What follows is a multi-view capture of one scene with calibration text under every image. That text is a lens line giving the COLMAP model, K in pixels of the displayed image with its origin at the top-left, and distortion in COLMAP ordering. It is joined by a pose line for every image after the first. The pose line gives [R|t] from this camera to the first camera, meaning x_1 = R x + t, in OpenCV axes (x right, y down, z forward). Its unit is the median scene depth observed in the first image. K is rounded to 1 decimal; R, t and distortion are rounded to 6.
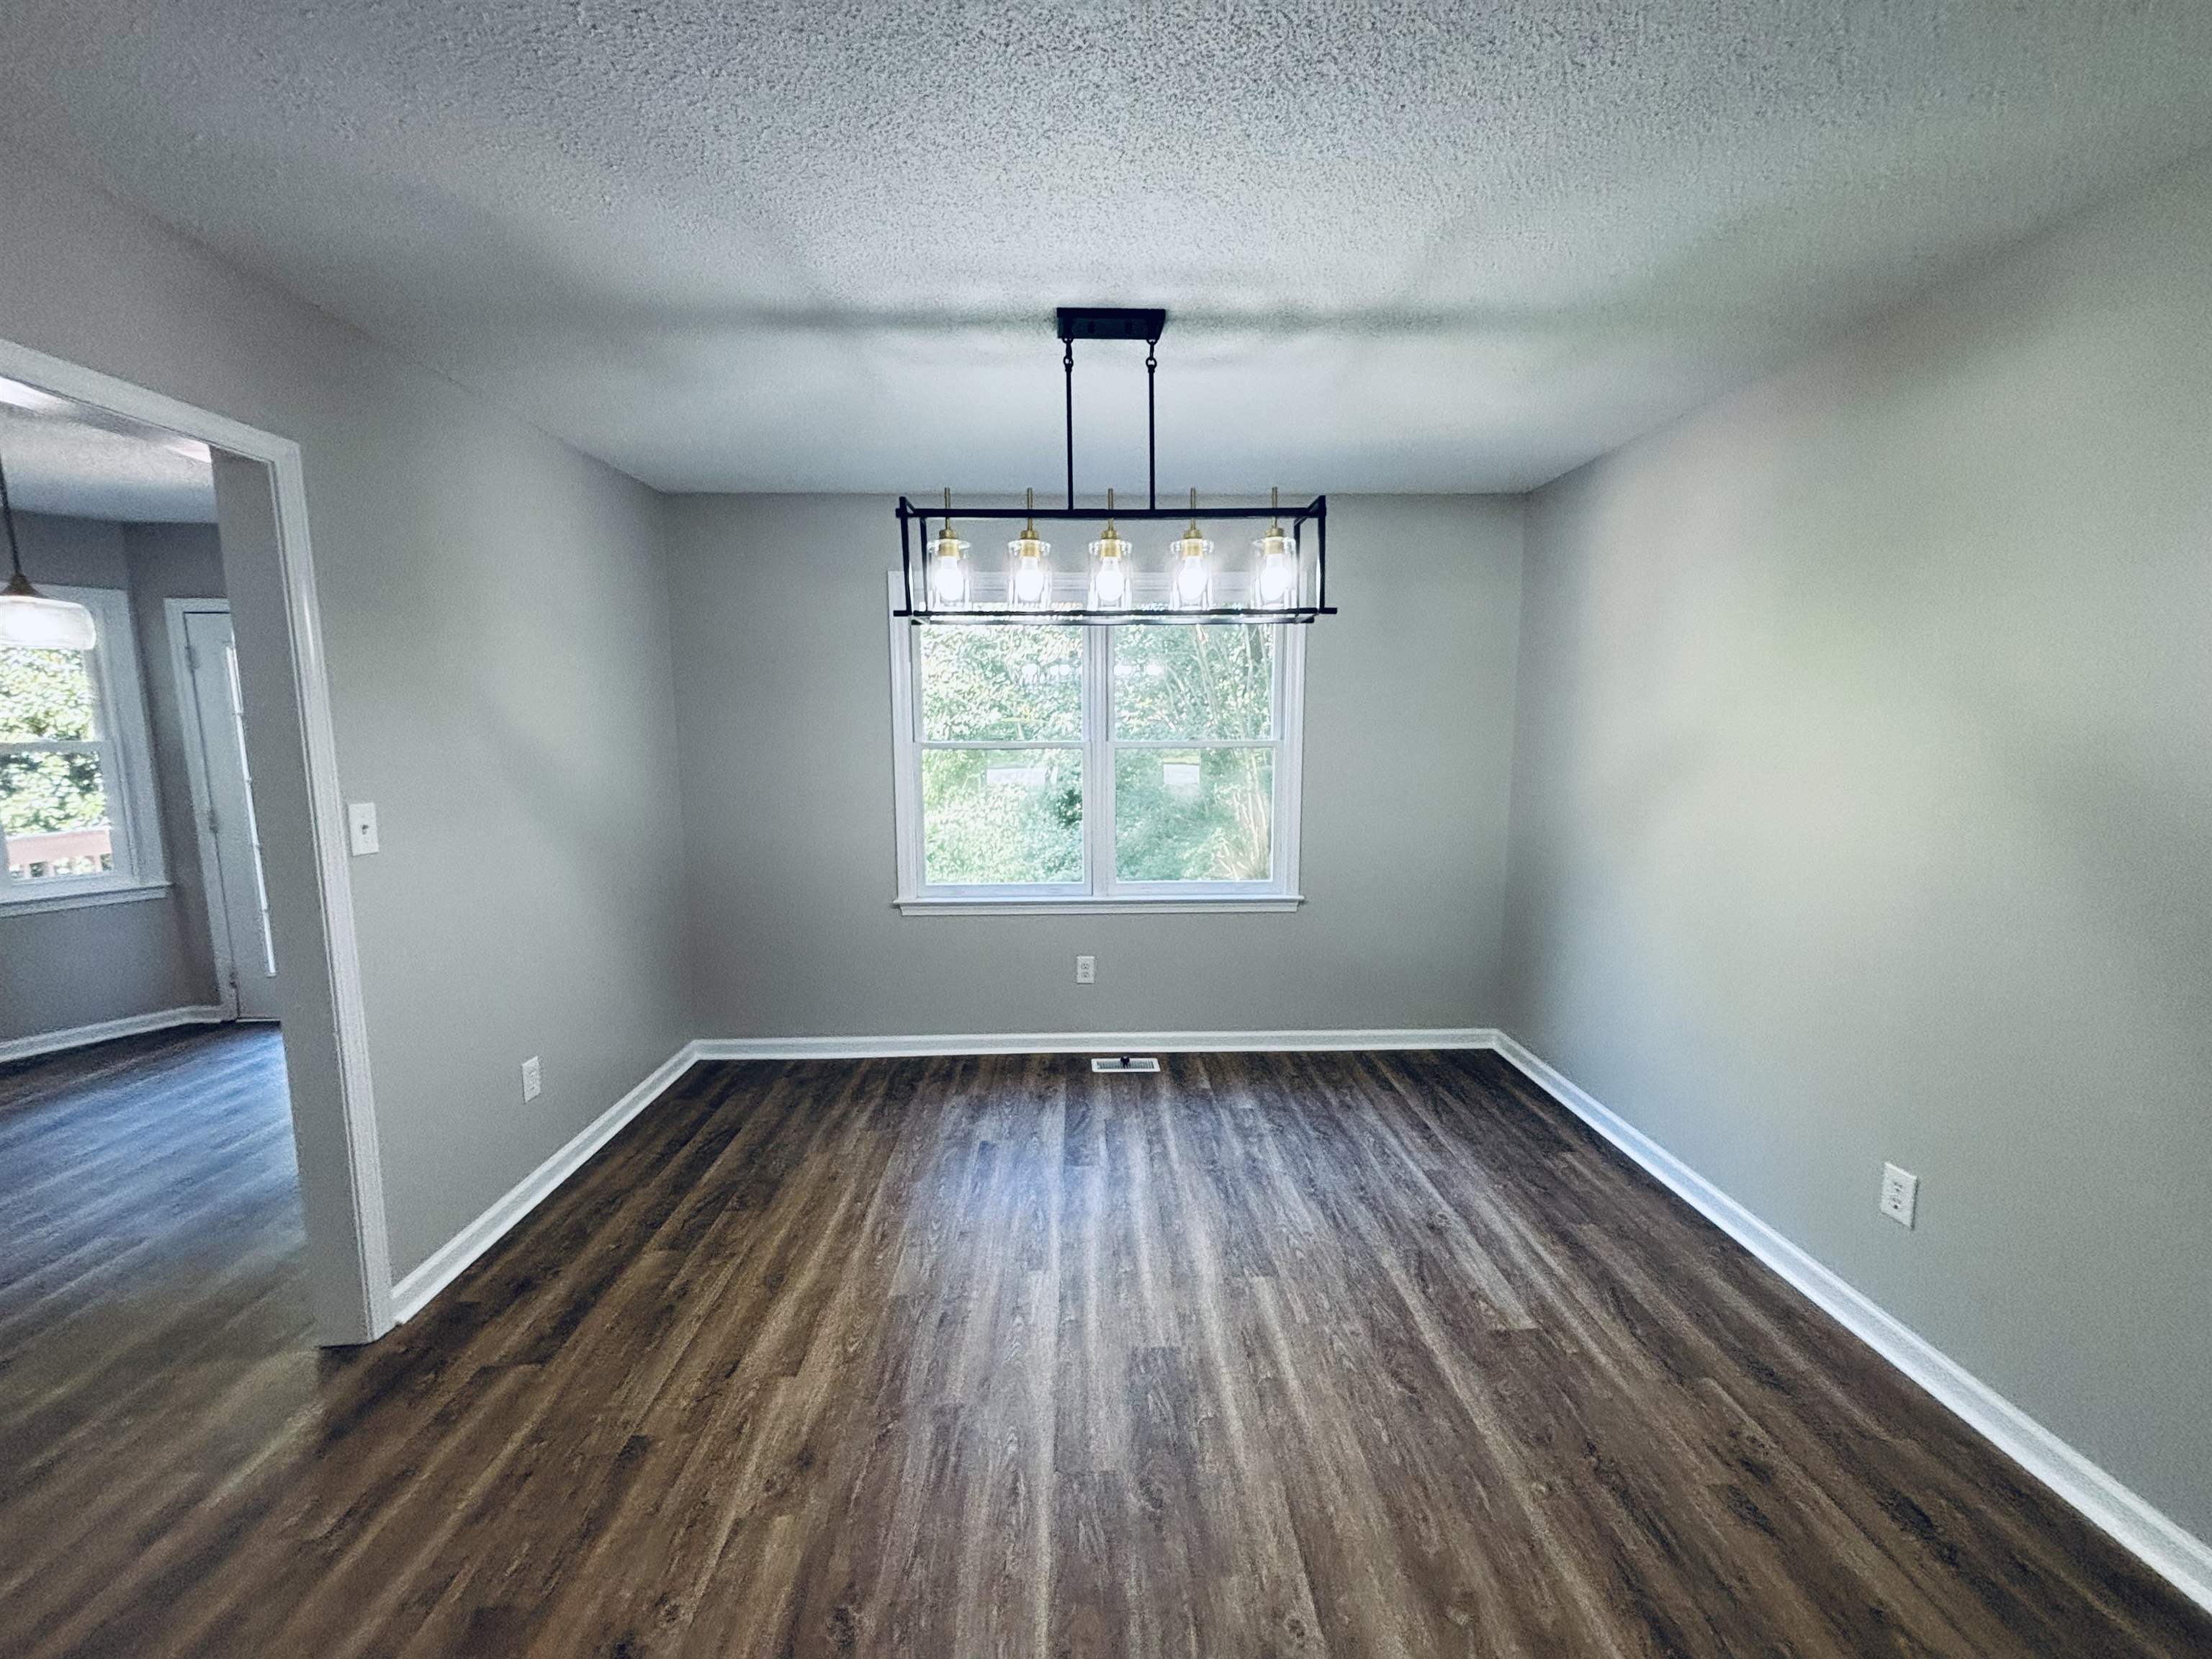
lens RADIAL K [[889.5, 0, 1111.0], [0, 889.5, 829.2], [0, 0, 1]] dist [0.004033, -0.001869]
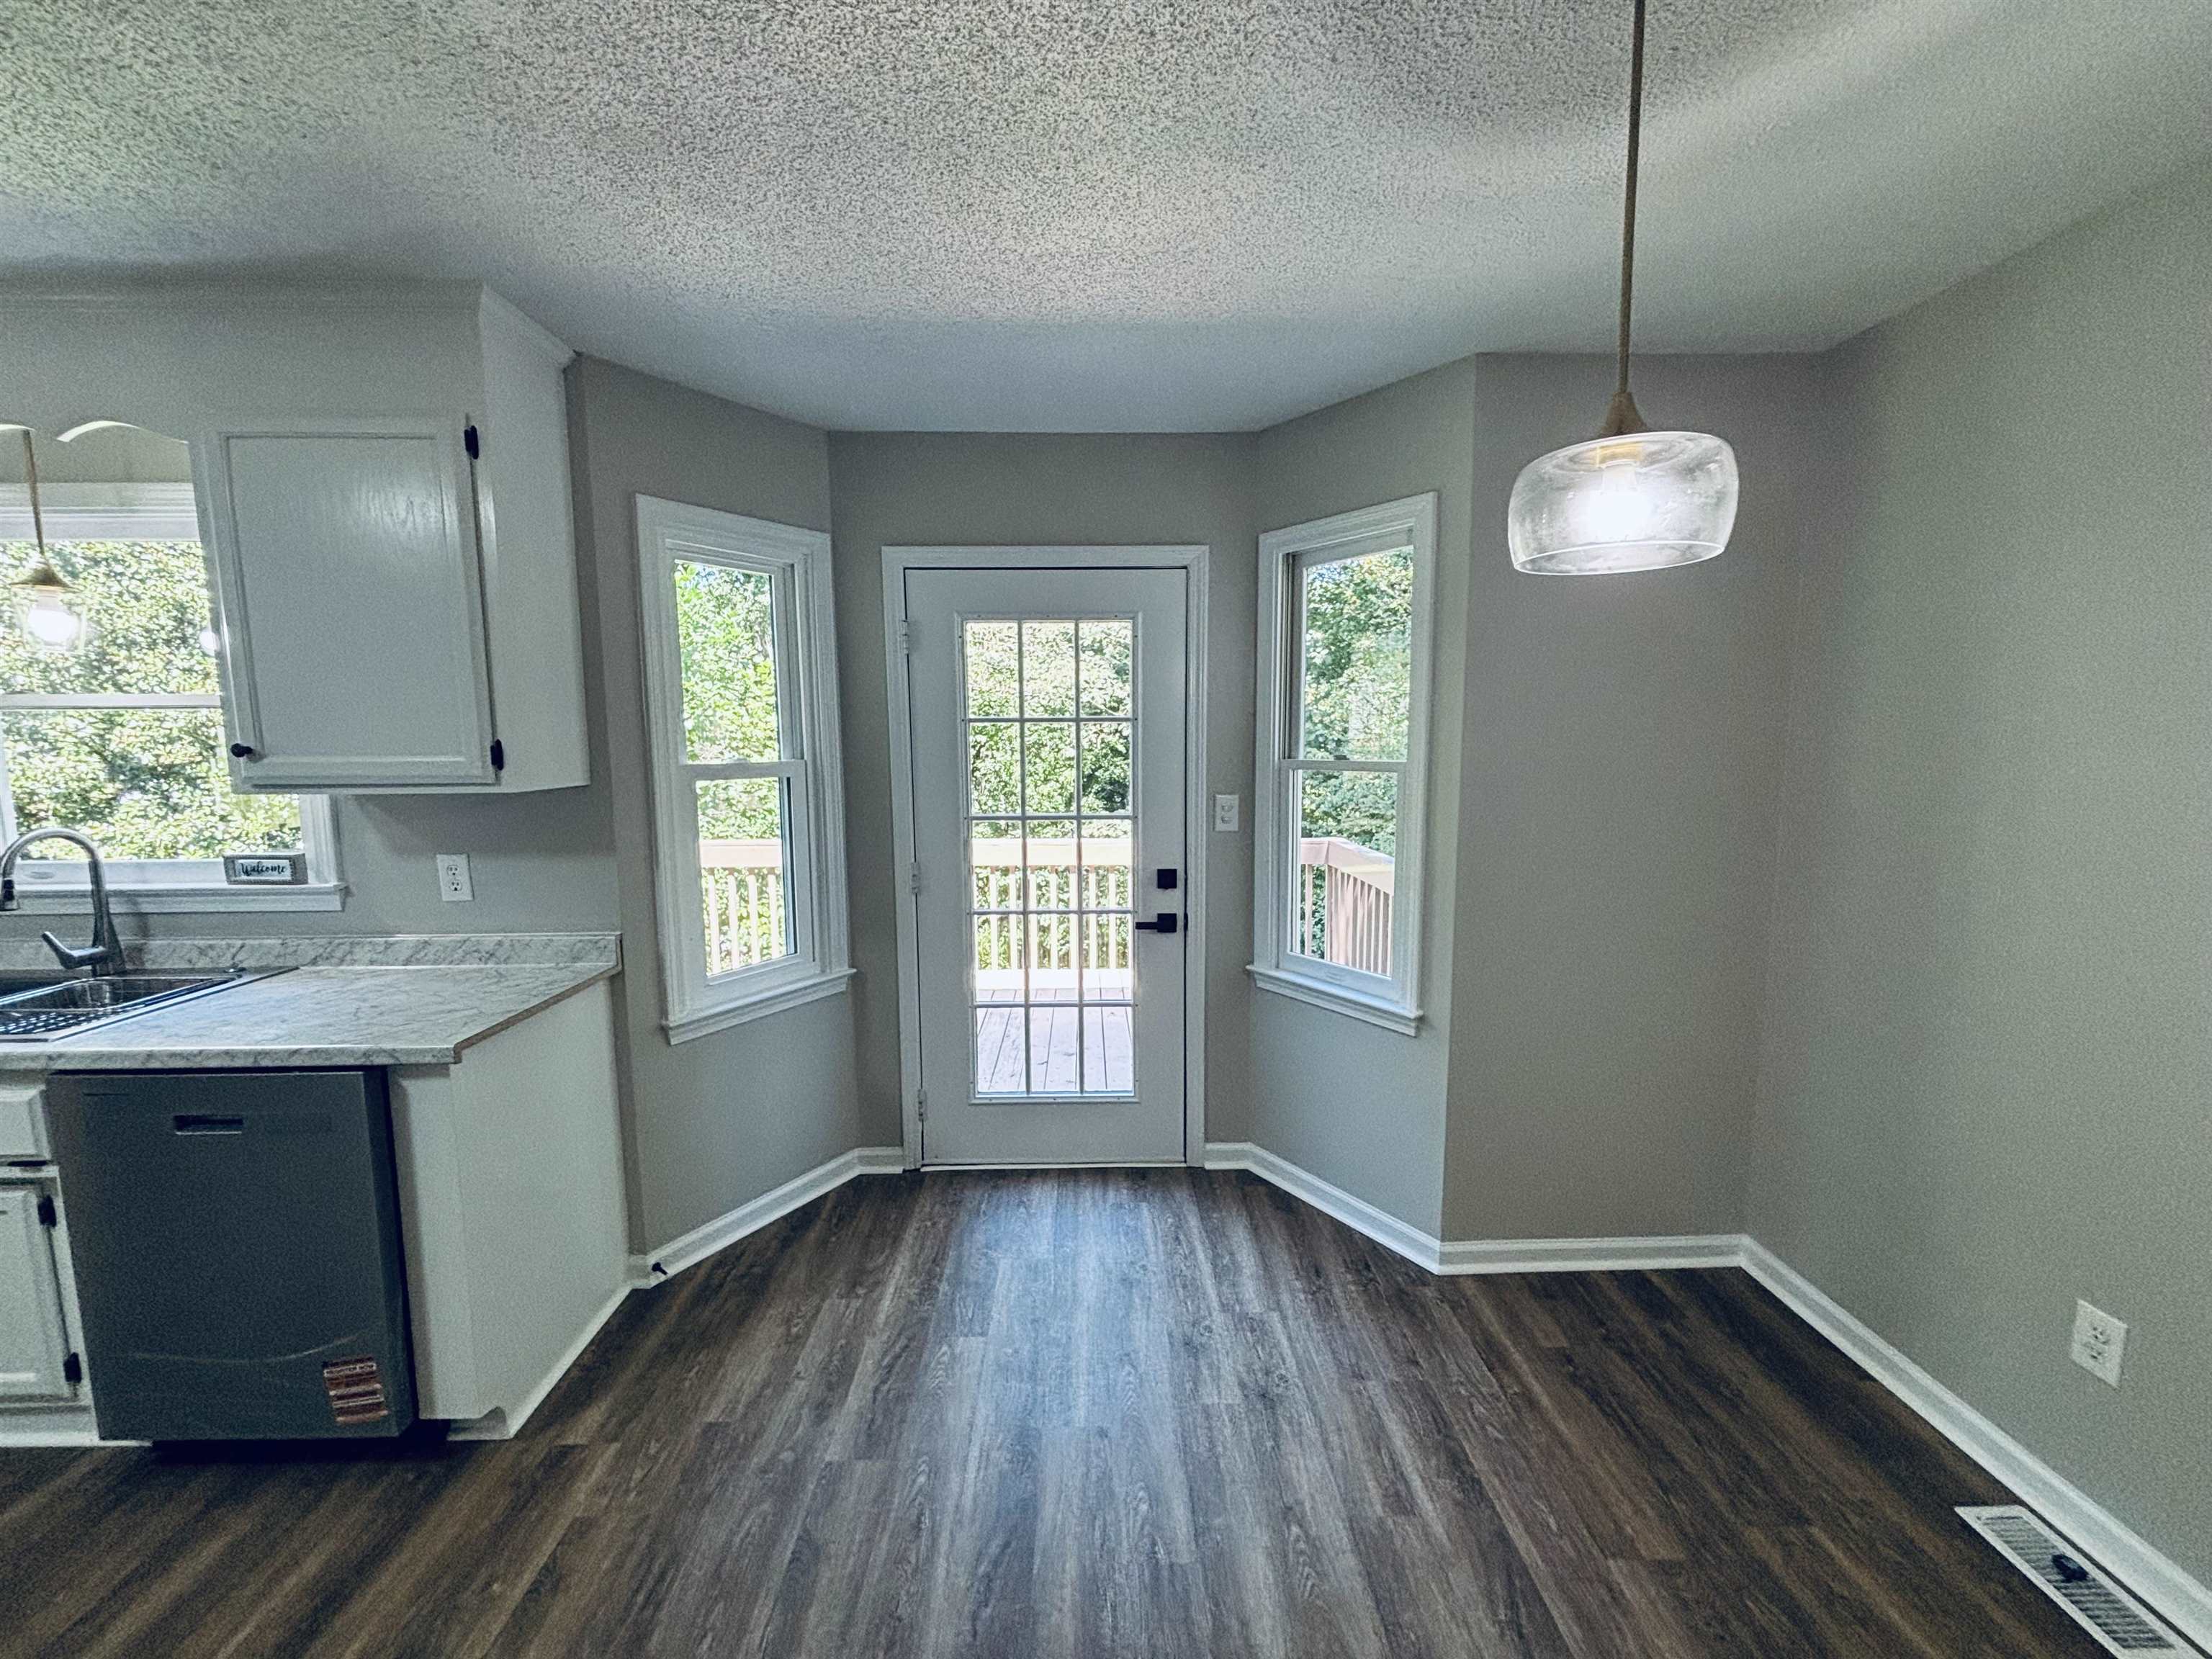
lens RADIAL K [[889.5, 0, 1105.3], [0, 889.5, 831.3], [0, 0, 1]] dist [0.004033, -0.001869]
pose [[0.999926, 0.002256, -0.011923, -0.836968], [-0.002390, 0.999934, -0.011208, -0.036678], [0.011897, 0.011236, 0.999866, 0.317974]]
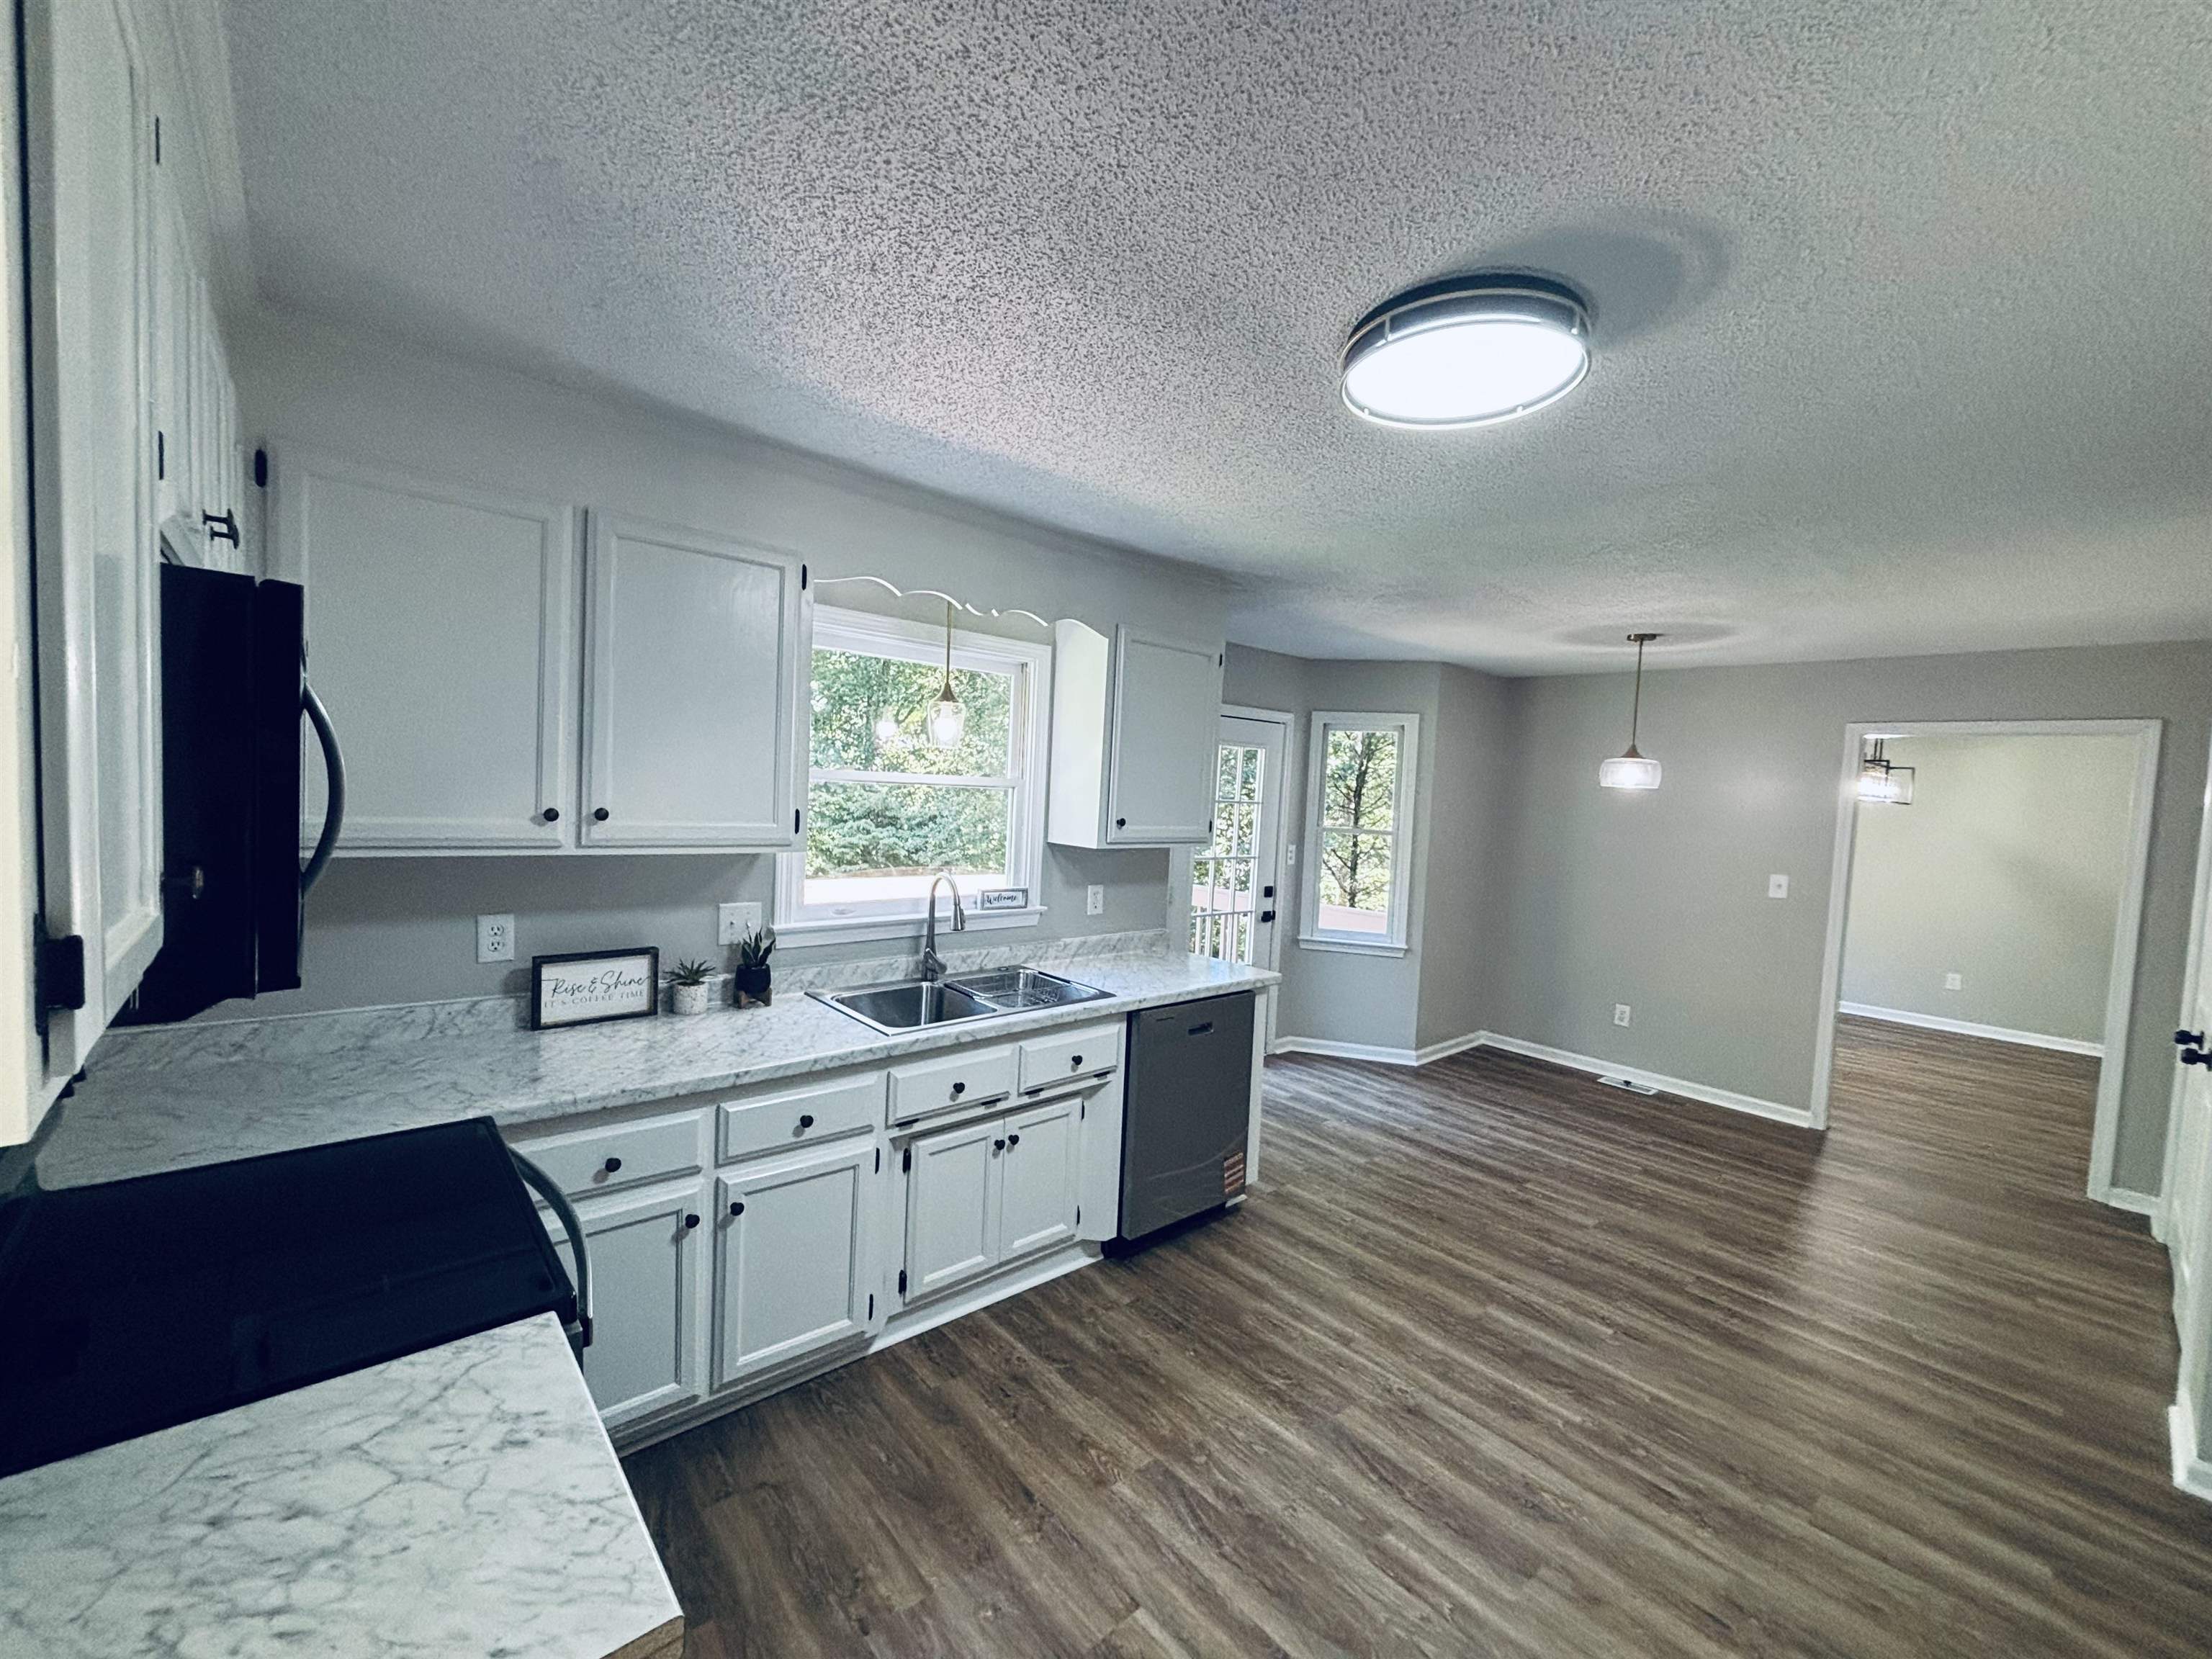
lens RADIAL K [[889.5, 0, 1107.1], [0, 889.5, 830.2], [0, 0, 1]] dist [0.004033, -0.001869]
pose [[0.769355, 0.012618, 0.638697, -1.725155], [0.025257, 0.998422, -0.050149, -0.037027], [-0.638322, 0.054714, 0.767822, 0.202171]]
